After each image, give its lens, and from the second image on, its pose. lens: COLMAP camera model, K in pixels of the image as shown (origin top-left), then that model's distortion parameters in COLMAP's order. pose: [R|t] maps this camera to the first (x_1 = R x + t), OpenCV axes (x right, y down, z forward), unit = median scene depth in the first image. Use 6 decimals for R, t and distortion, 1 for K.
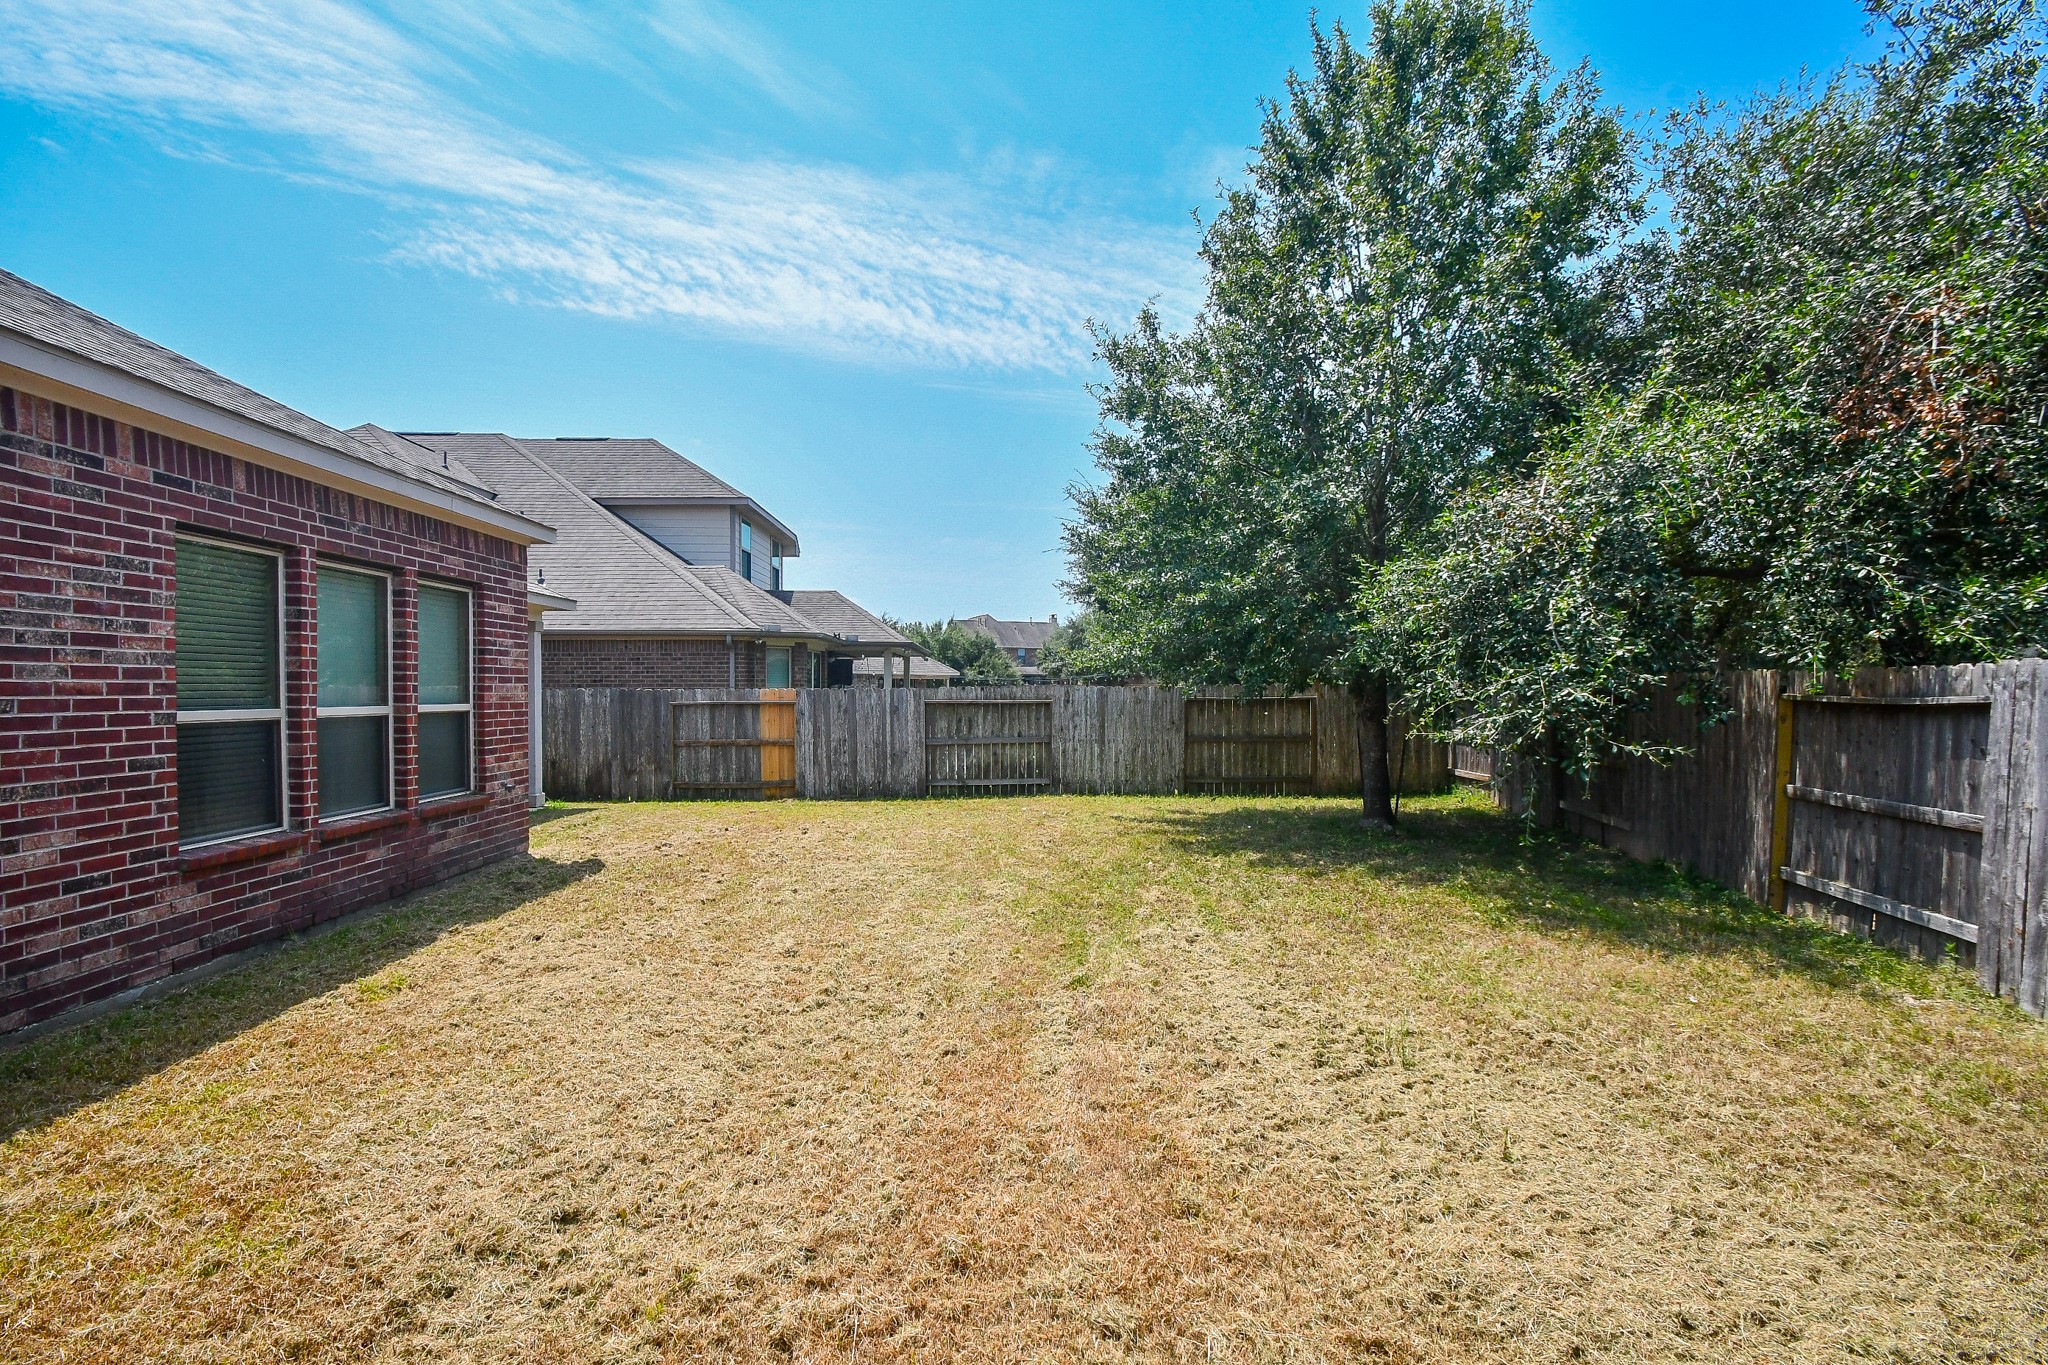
lens RADIAL K [[912.7, 0, 1024.0], [0, 912.7, 682.5], [0, 0, 1]] dist [-0.000826, -0.000437]
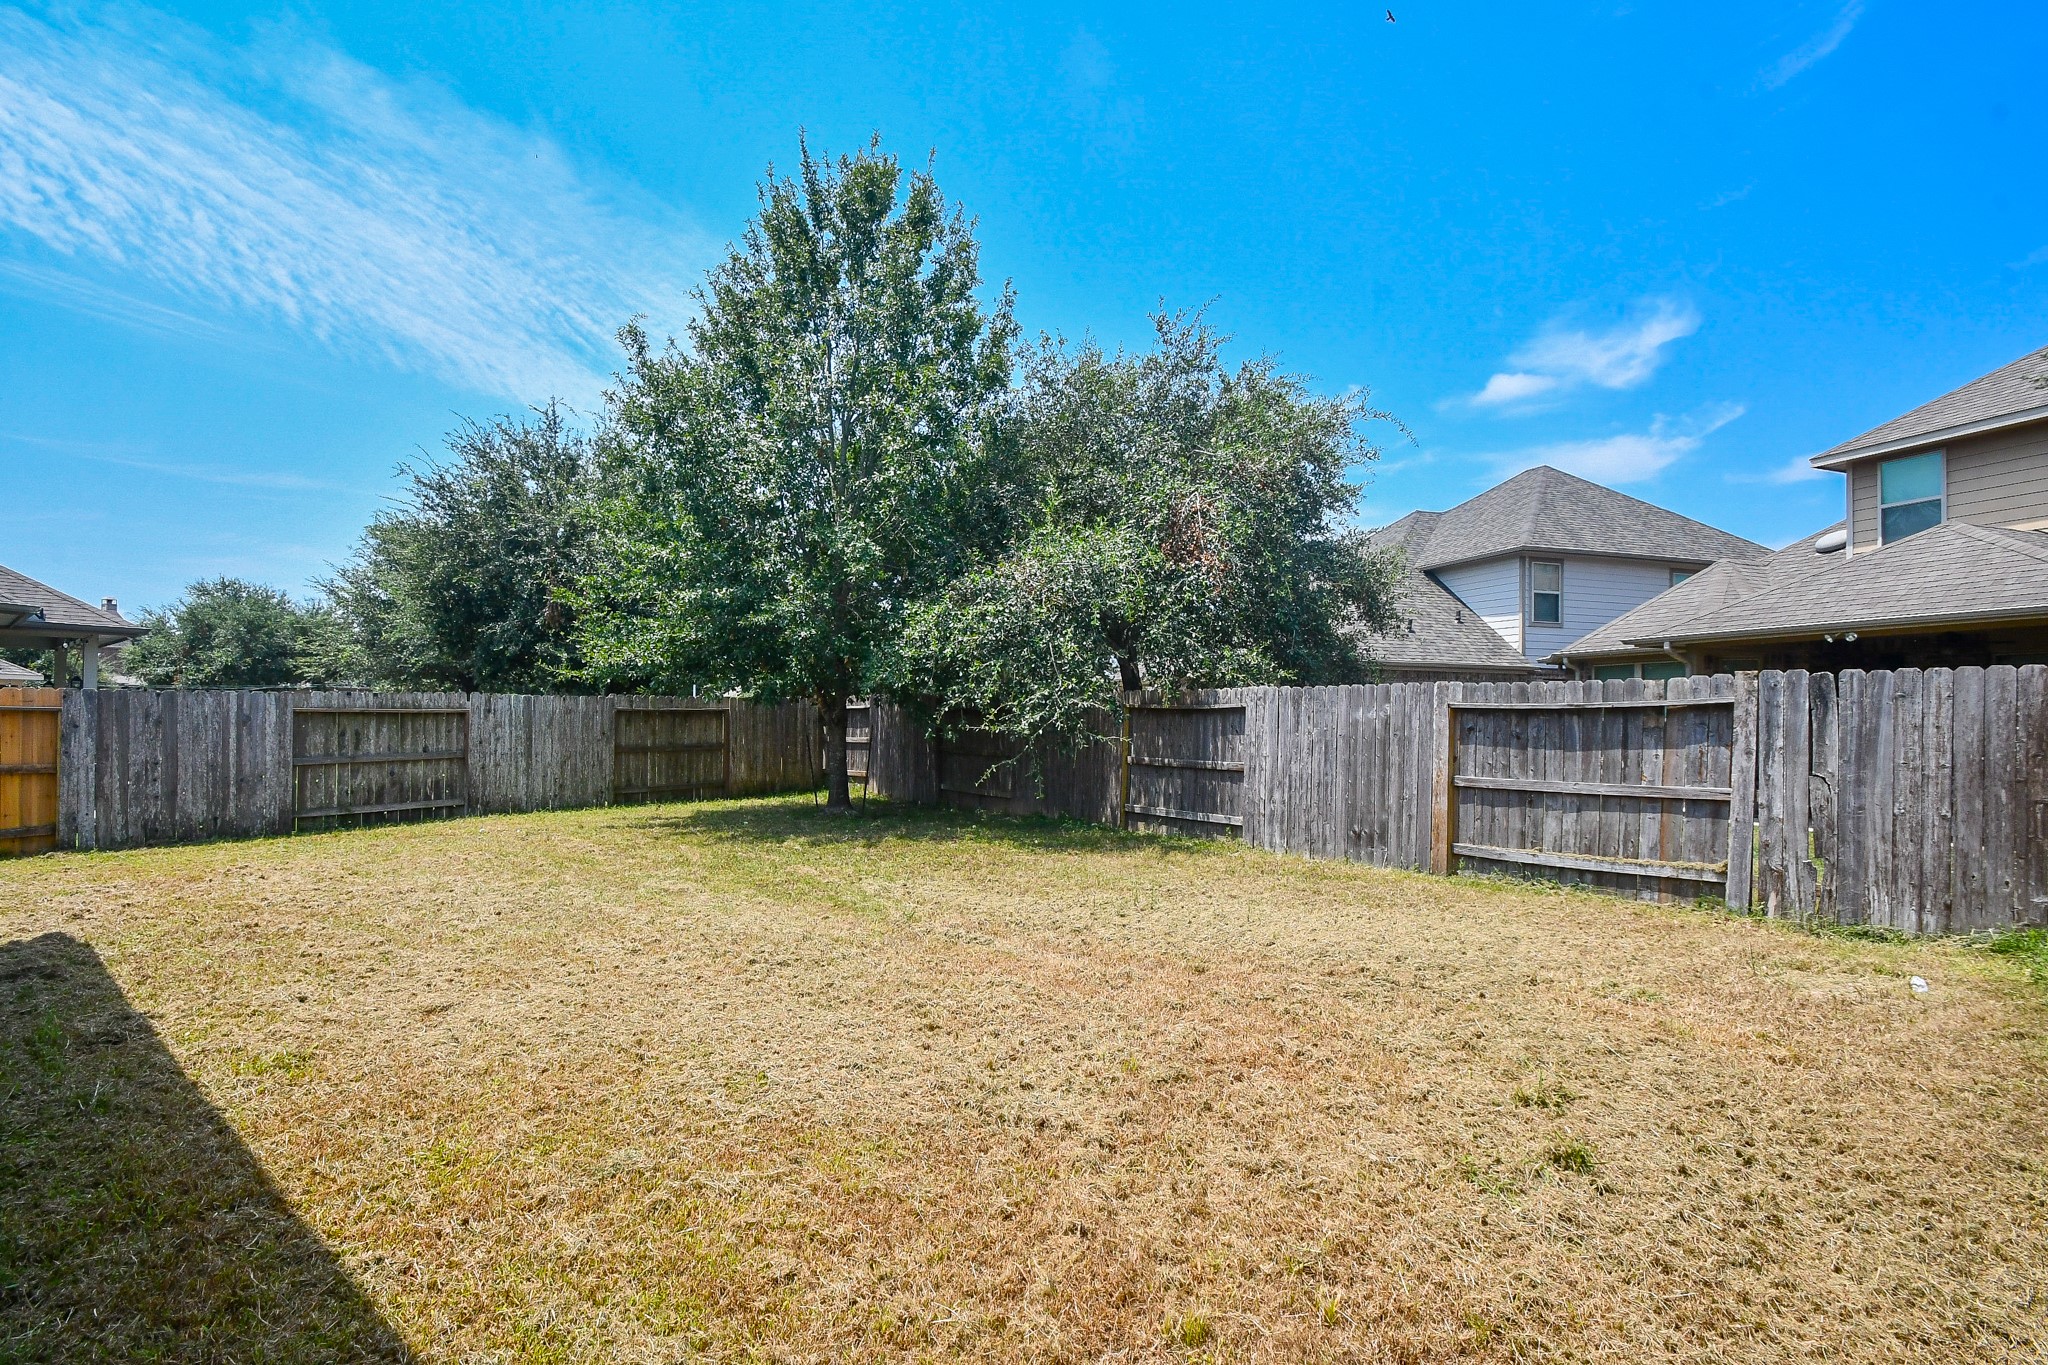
lens RADIAL K [[912.7, 0, 1024.0], [0, 912.7, 682.5], [0, 0, 1]] dist [-0.000826, -0.000437]
pose [[0.640971, 0.031416, 0.766922, -0.306776], [-0.013019, 0.999463, -0.030061, 0.012680], [-0.767455, 0.009284, 0.641036, 0.018328]]
